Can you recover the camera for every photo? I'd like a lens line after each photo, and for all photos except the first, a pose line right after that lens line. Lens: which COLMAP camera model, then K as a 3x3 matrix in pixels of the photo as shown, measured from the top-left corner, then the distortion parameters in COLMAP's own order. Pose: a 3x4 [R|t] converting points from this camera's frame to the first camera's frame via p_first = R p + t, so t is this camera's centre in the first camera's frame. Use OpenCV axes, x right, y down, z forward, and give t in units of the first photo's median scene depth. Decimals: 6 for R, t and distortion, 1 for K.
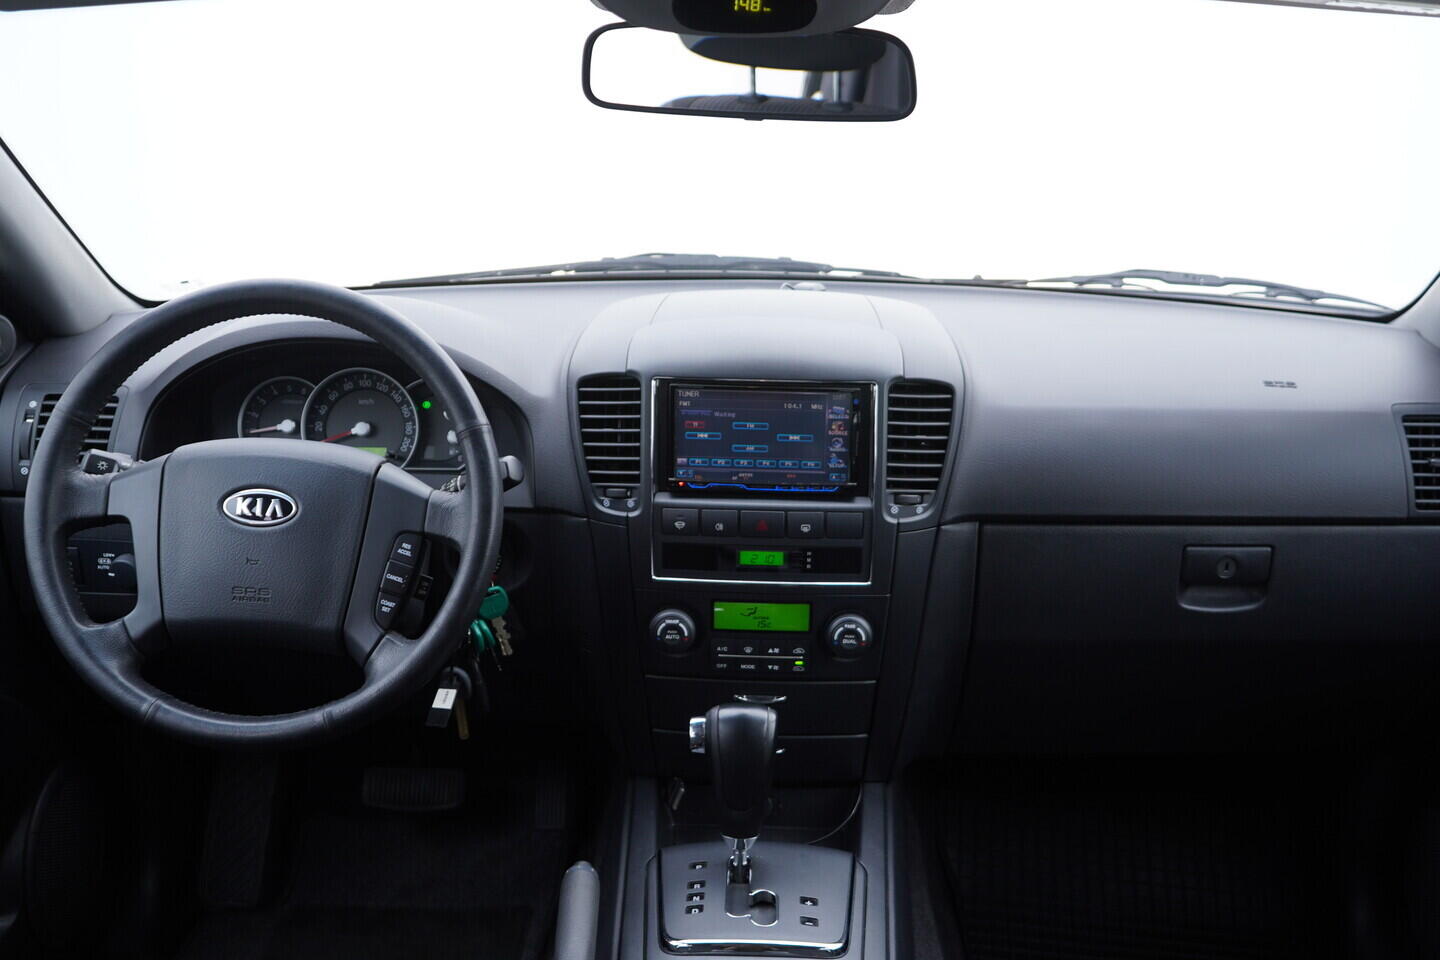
lens RADIAL K [[1495.3, 0, 720.0], [0, 1495.3, 480.0], [0, 0, 1]] dist [0.004751, 0.019083]
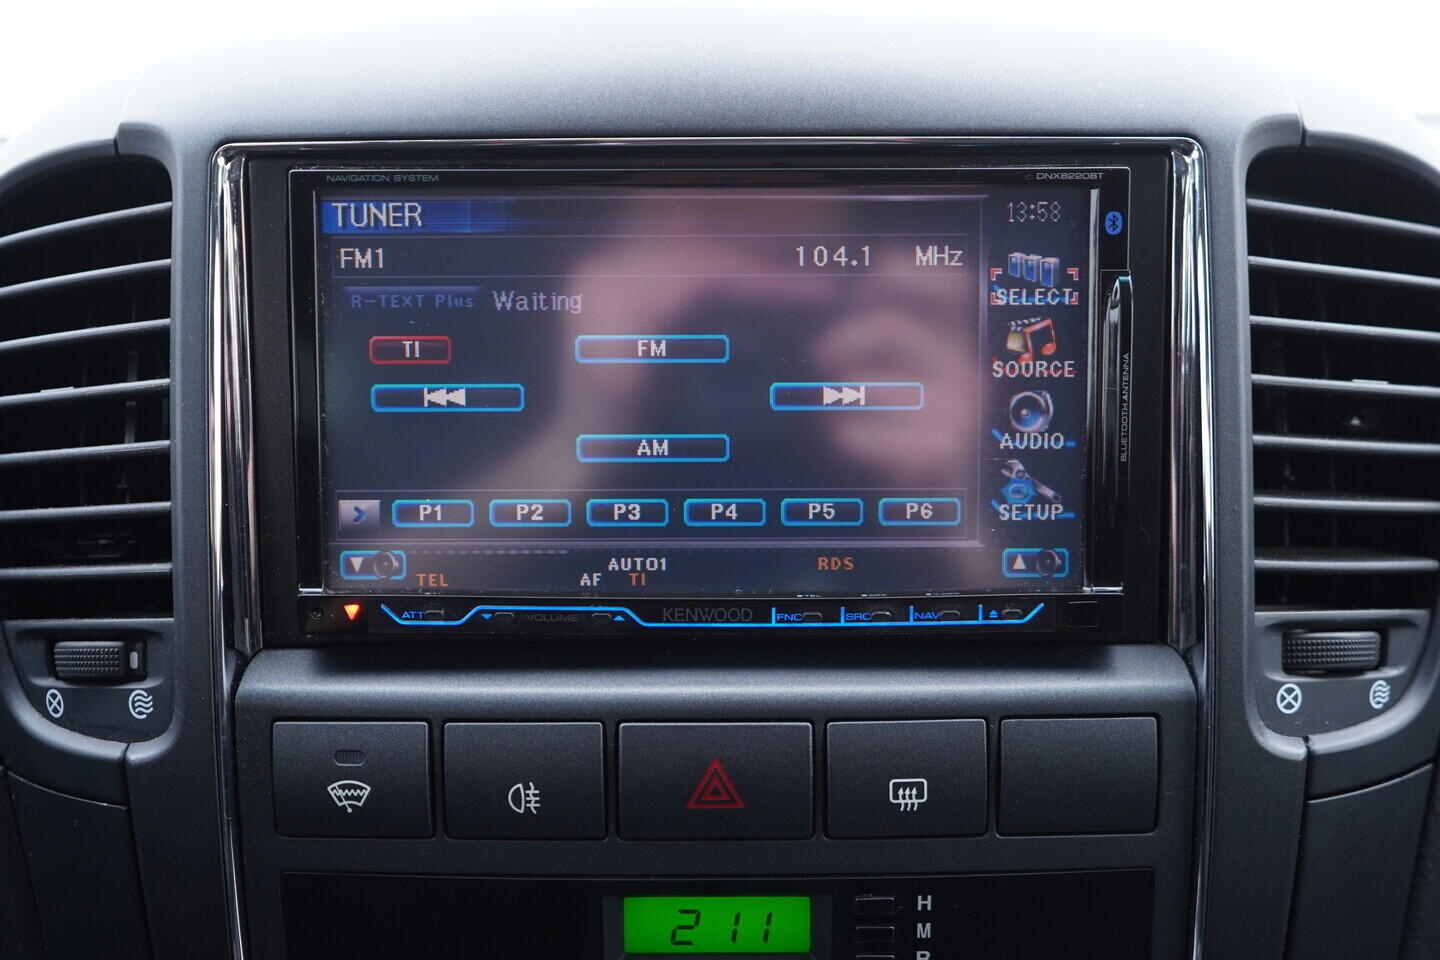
lens RADIAL K [[1495.3, 0, 720.0], [0, 1495.3, 480.0], [0, 0, 1]] dist [0.004751, 0.019083]
pose [[0.999189, -0.025965, 0.030767, 0.023154], [0.028495, 0.995985, -0.084860, 0.003572], [-0.028440, 0.085668, 0.995918, 0.767212]]
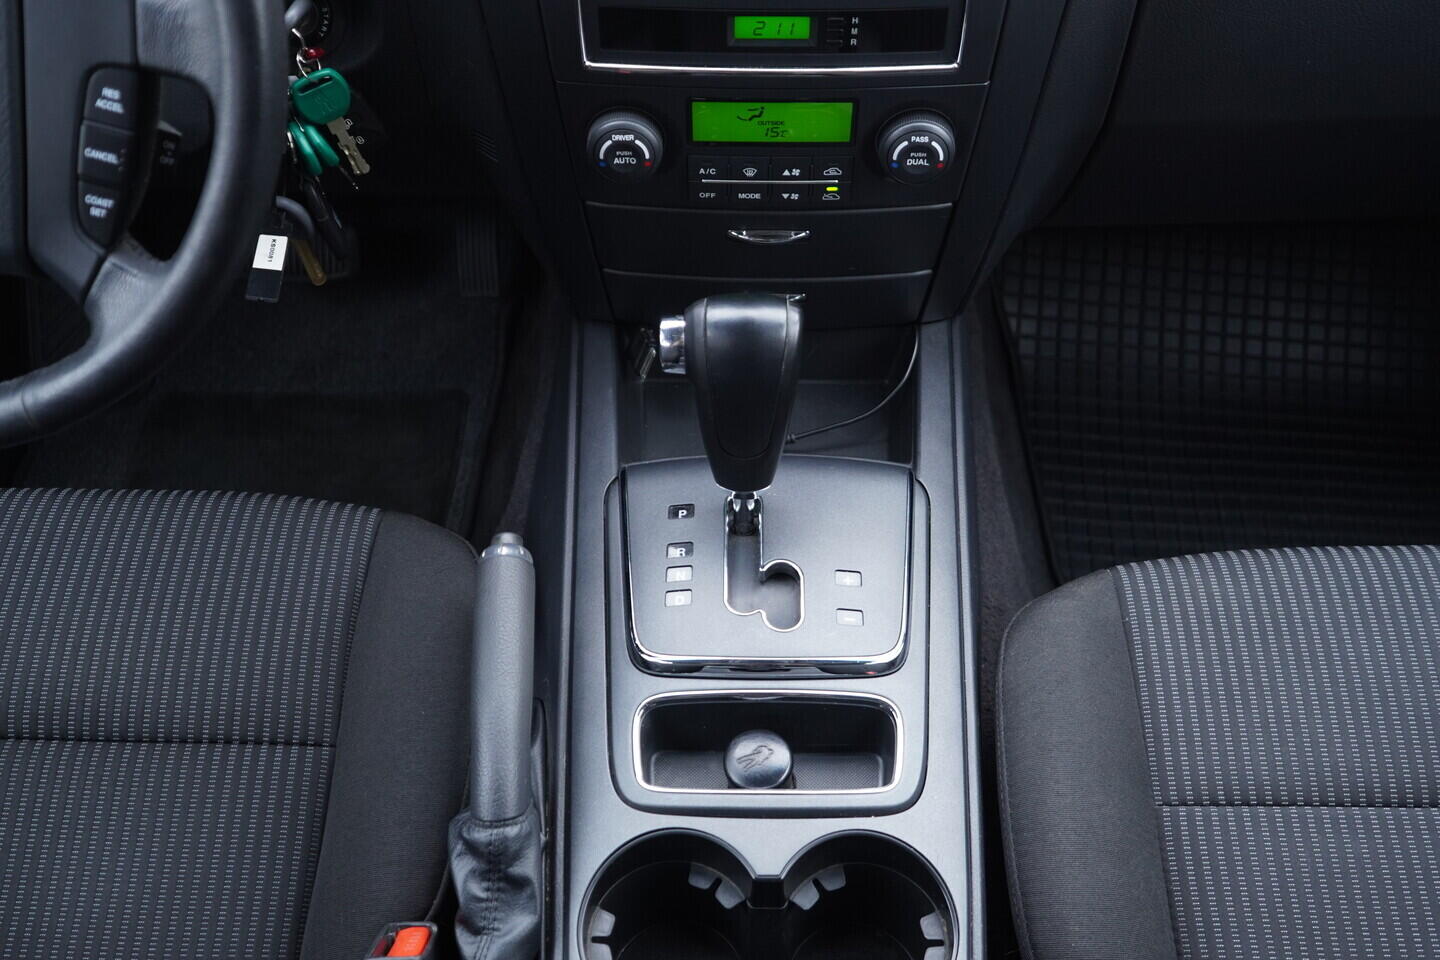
lens RADIAL K [[1495.3, 0, 720.0], [0, 1495.3, 480.0], [0, 0, 1]] dist [0.004751, 0.019083]
pose [[0.999553, -0.029240, 0.006204, -0.000891], [0.021991, 0.859941, 0.509919, -0.092712], [-0.020245, -0.509555, 0.860200, 0.417209]]
